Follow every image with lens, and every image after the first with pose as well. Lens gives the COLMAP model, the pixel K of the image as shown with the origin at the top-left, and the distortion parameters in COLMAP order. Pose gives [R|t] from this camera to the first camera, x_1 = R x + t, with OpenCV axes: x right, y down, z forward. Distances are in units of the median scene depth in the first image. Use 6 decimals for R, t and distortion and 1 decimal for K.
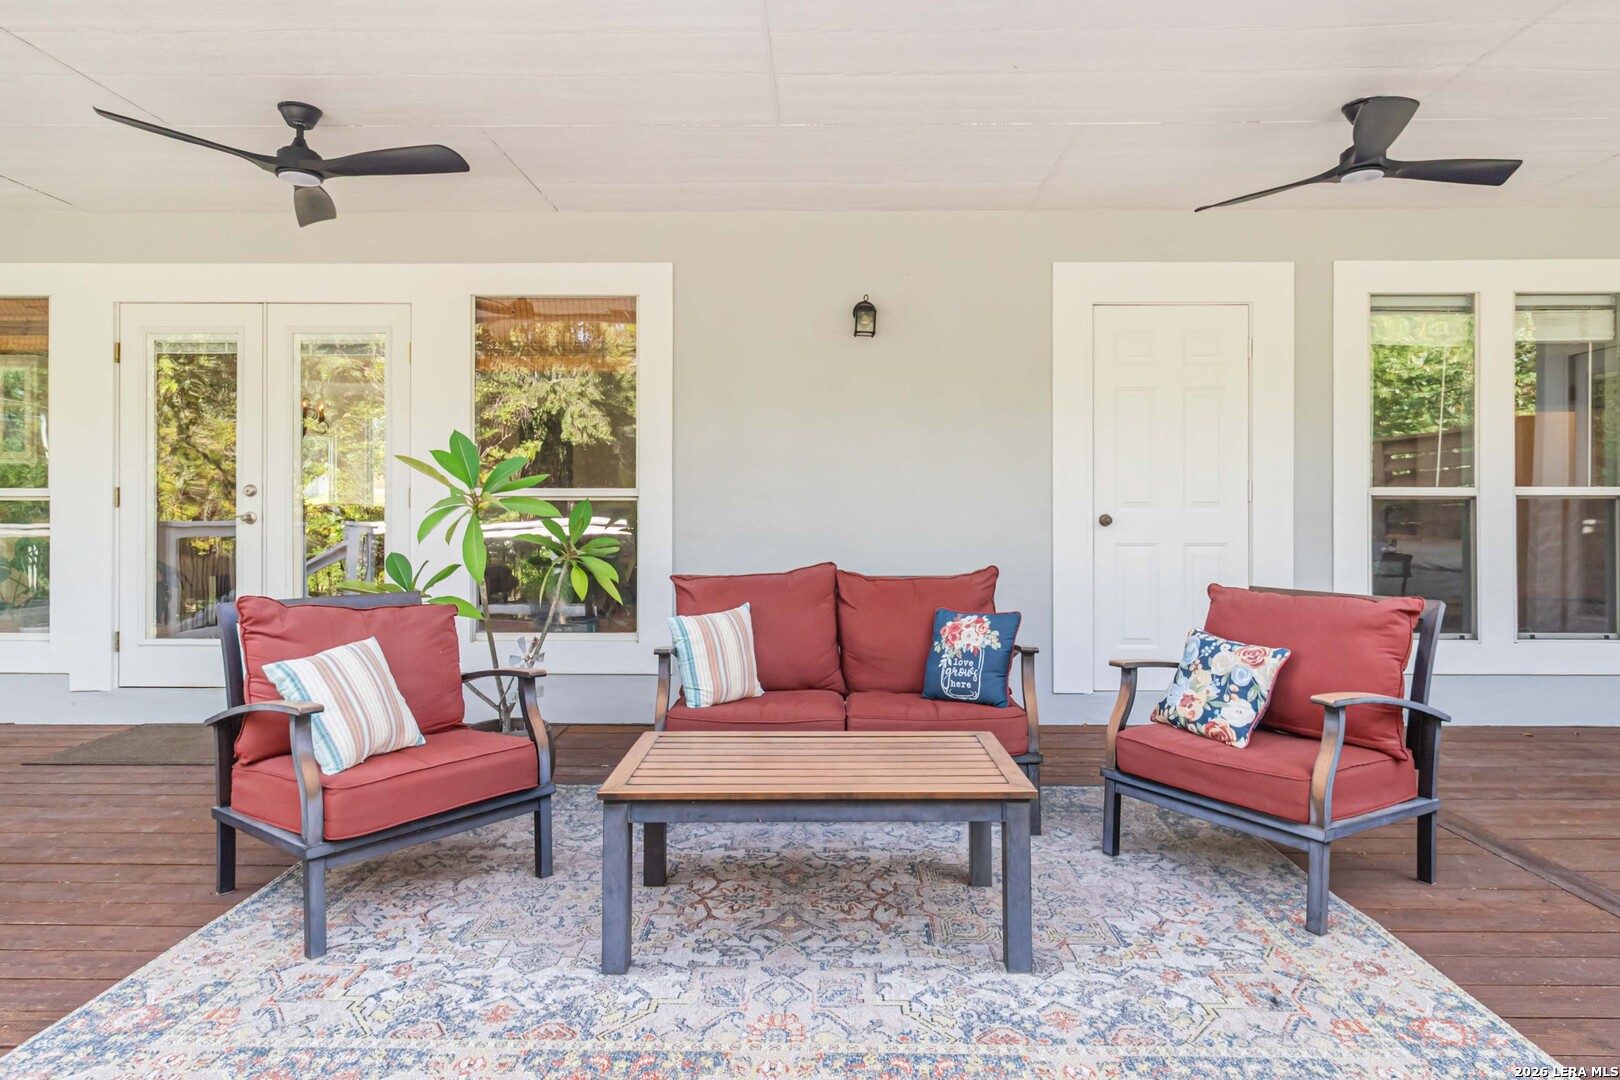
lens RADIAL K [[877.4, 0, 810.0], [0, 877.4, 540.0], [0, 0, 1]] dist [0.016323, 0.000274]
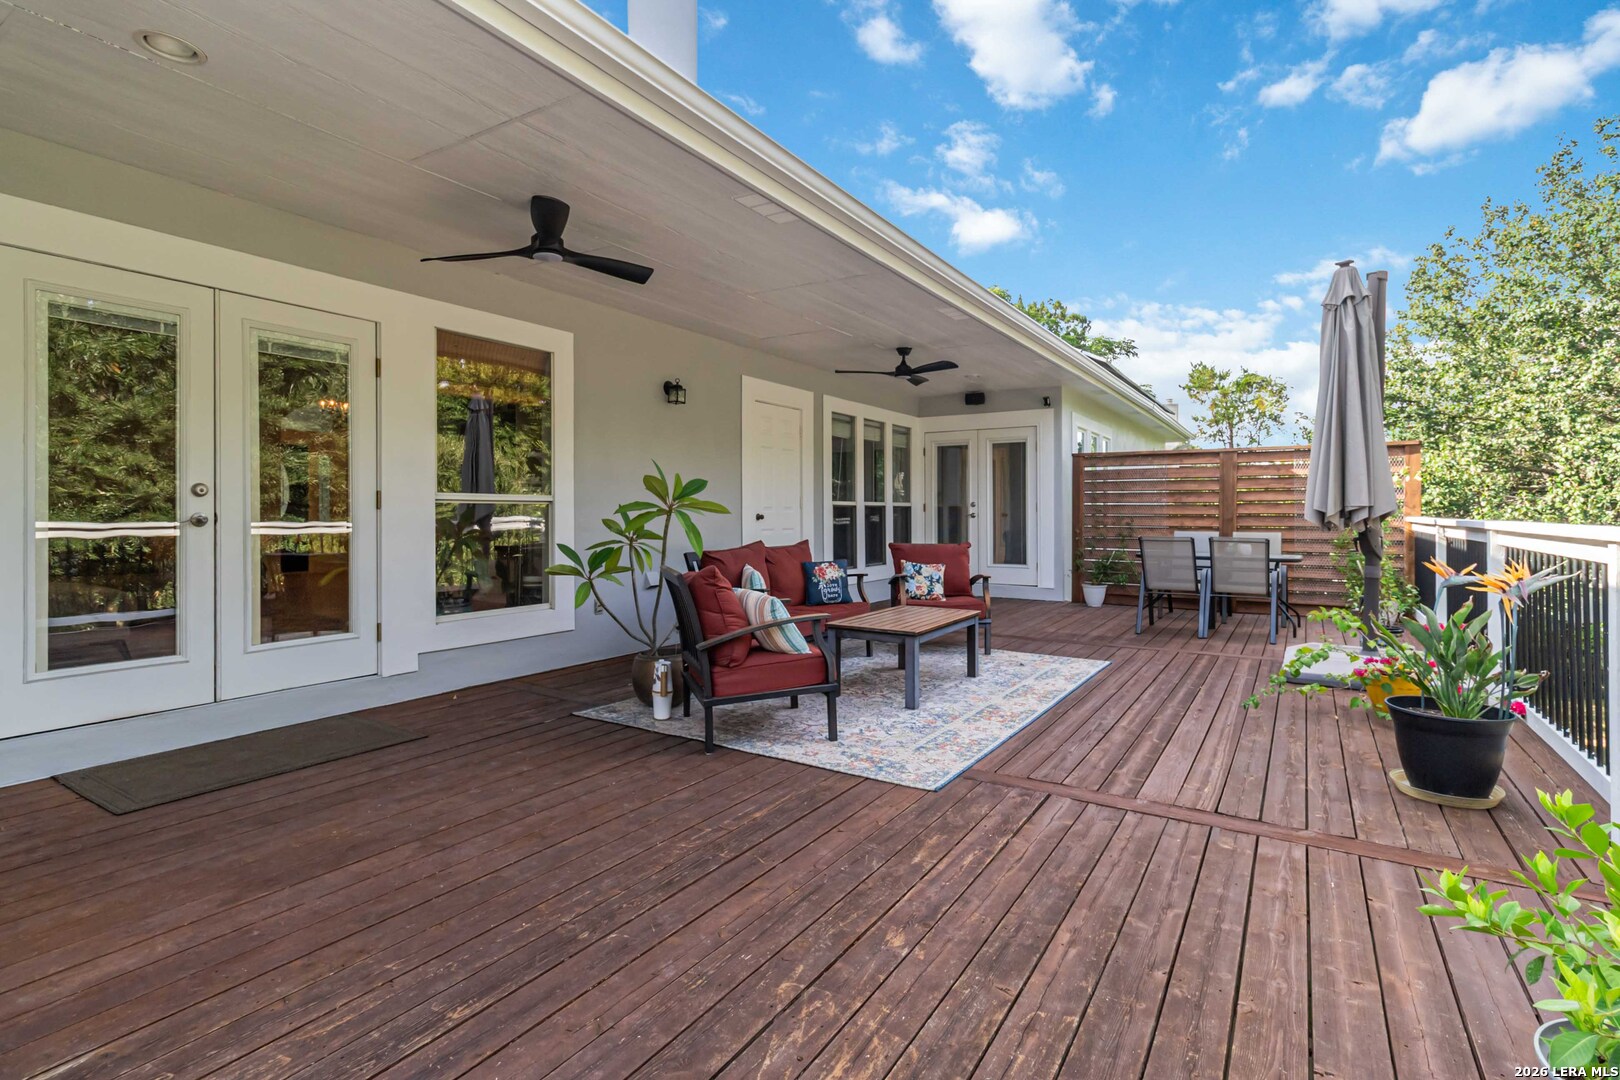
lens RADIAL K [[774.6, 0, 811.8], [0, 774.6, 504.5], [0, 0, 1]] dist [0.001618, 0.000586]
pose [[0.520557, 0.003692, 0.853819, -1.046837], [0.009521, 0.999903, -0.010129, -0.027786], [-0.853774, 0.013402, 0.520472, 0.040401]]
